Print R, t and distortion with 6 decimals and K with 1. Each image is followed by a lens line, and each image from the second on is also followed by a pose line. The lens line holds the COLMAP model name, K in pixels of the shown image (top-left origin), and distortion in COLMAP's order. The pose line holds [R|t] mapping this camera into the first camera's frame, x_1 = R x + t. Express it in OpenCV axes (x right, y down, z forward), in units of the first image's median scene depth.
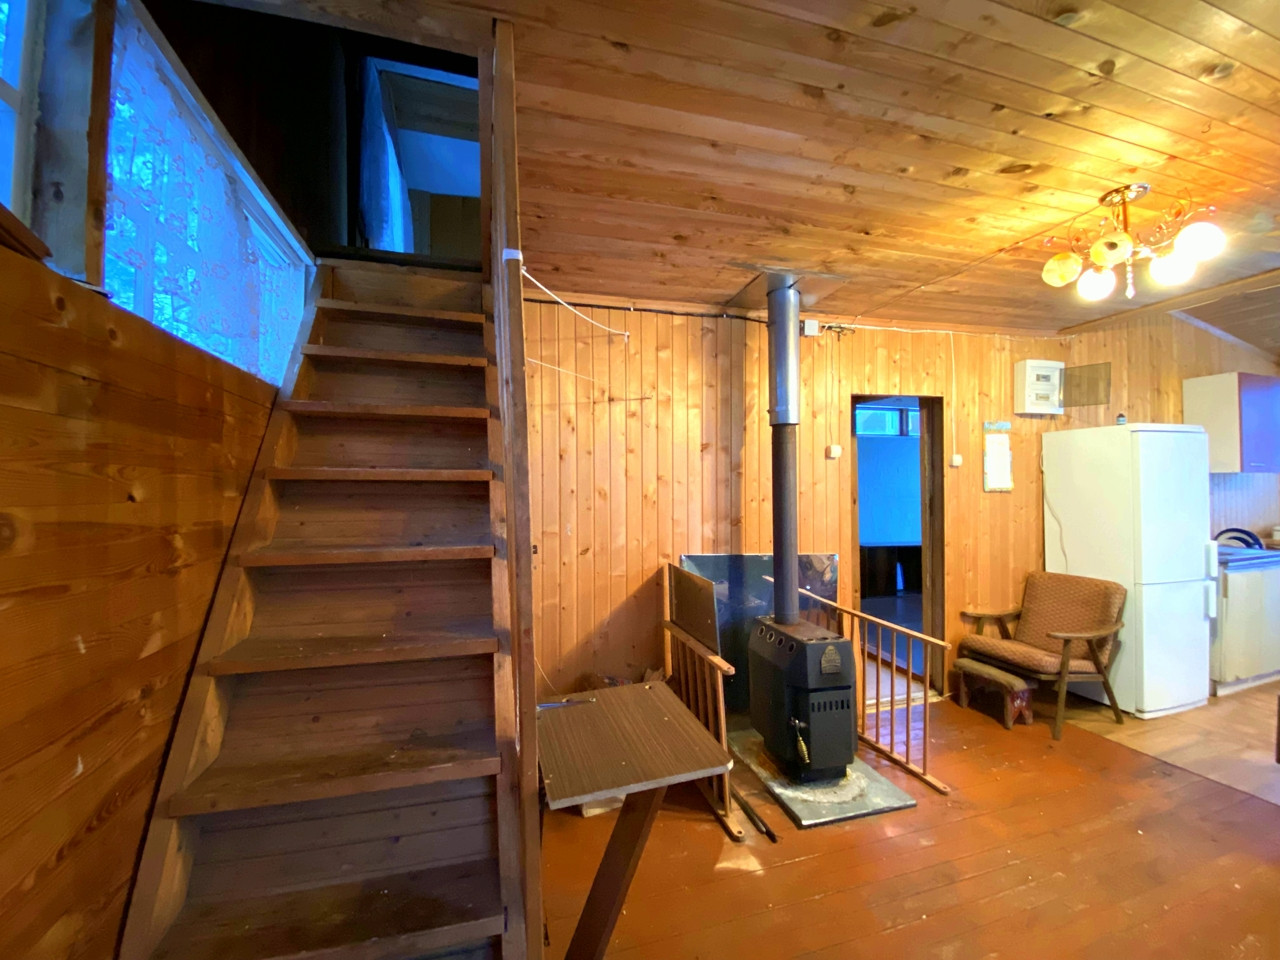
lens RADIAL K [[514.3, 0, 637.5], [0, 514.3, 478.4], [0, 0, 1]] dist [0.004012, -0.011324]
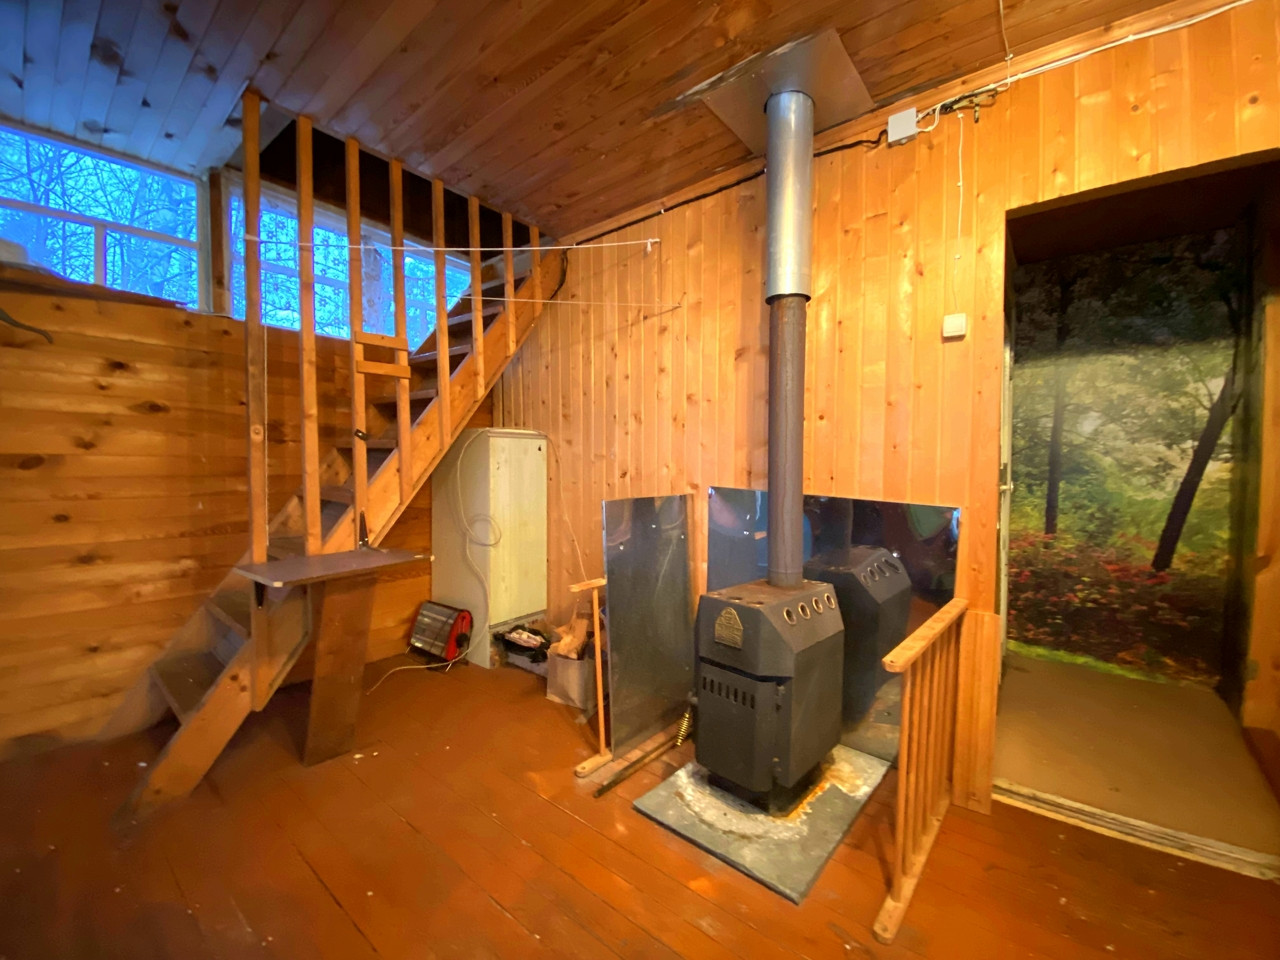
lens RADIAL K [[514.3, 0, 637.2], [0, 514.3, 478.4], [0, 0, 1]] dist [0.004012, -0.011324]
pose [[0.571063, 0.038013, -0.820026, 0.758686], [-0.002146, 0.998993, 0.044815, 0.106005], [0.820904, -0.023832, 0.570569, 0.443809]]
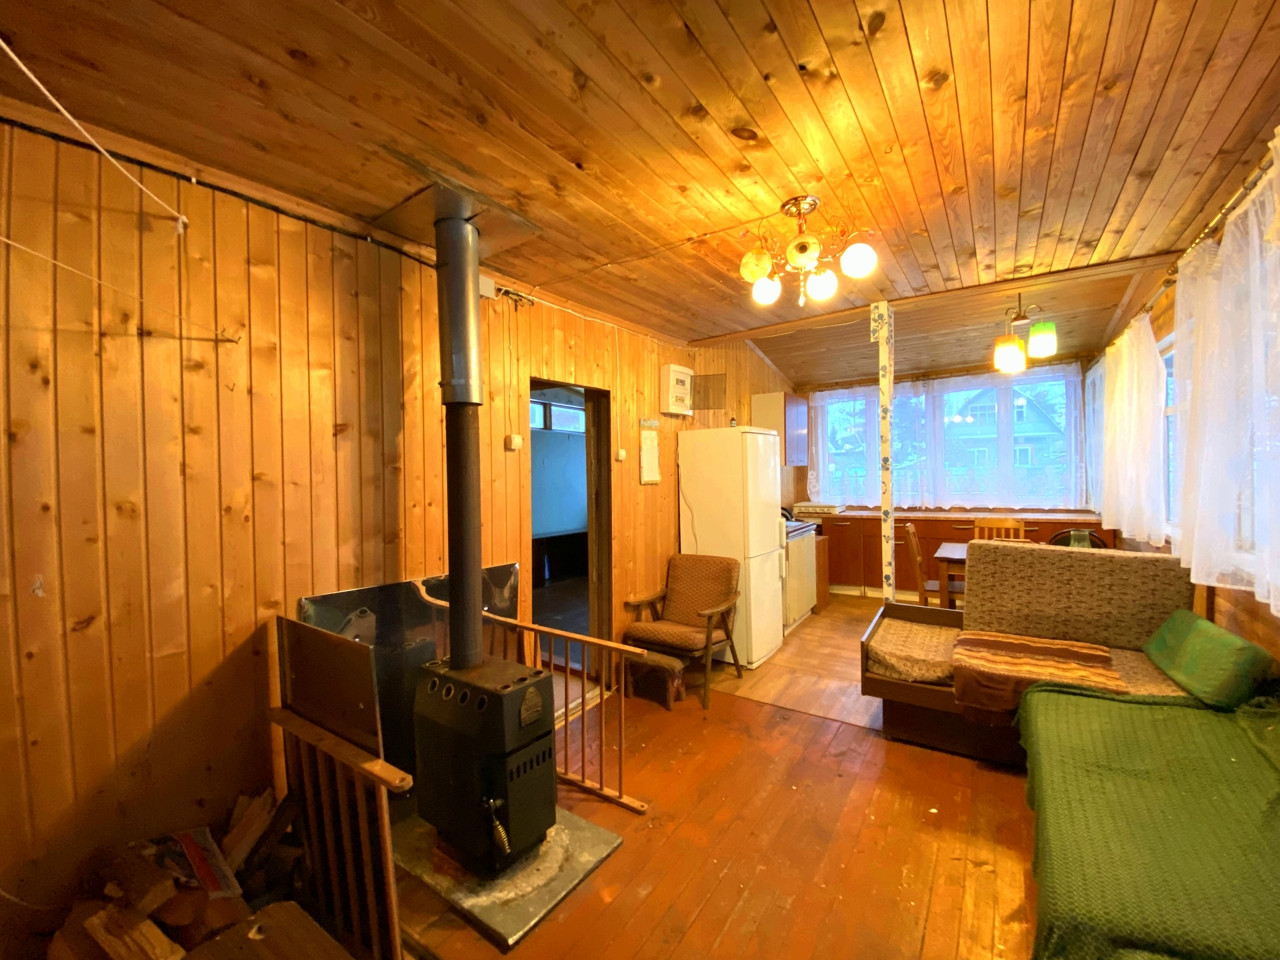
lens RADIAL K [[514.3, 0, 637.1], [0, 514.3, 476.6], [0, 0, 1]] dist [0.004012, -0.011324]
pose [[0.771348, -0.013653, 0.636267, 0.003698], [0.005736, 0.999878, 0.014503, -0.007783], [-0.636388, -0.007537, 0.771333, 0.253858]]
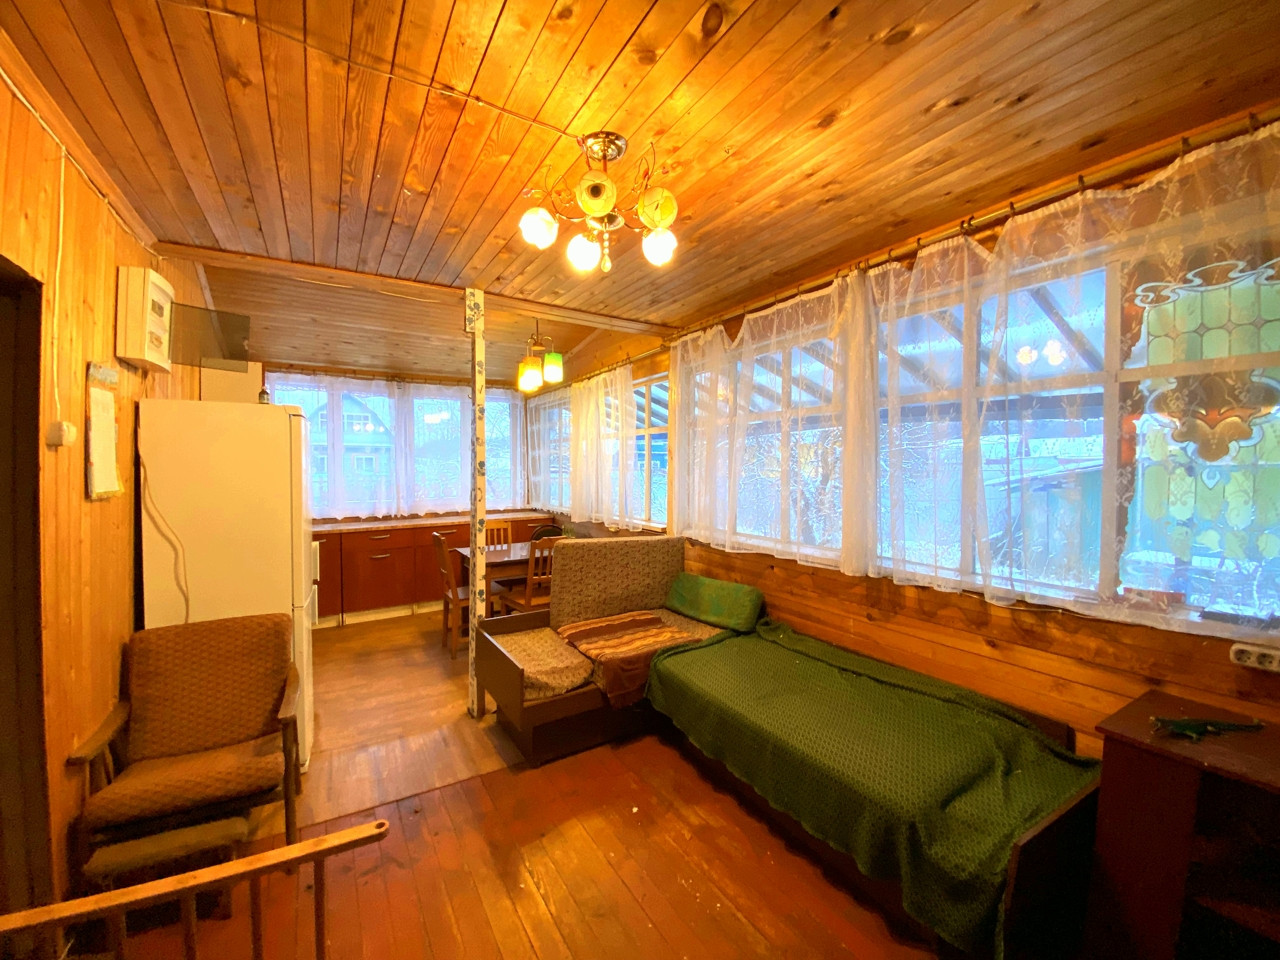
lens RADIAL K [[514.3, 0, 636.8], [0, 514.3, 474.0], [0, 0, 1]] dist [0.004012, -0.011324]
pose [[-0.273475, 0.002311, 0.961876, 0.071400], [-0.007372, 0.999963, -0.004498, -0.001506], [-0.961851, -0.008321, -0.273448, 0.804096]]
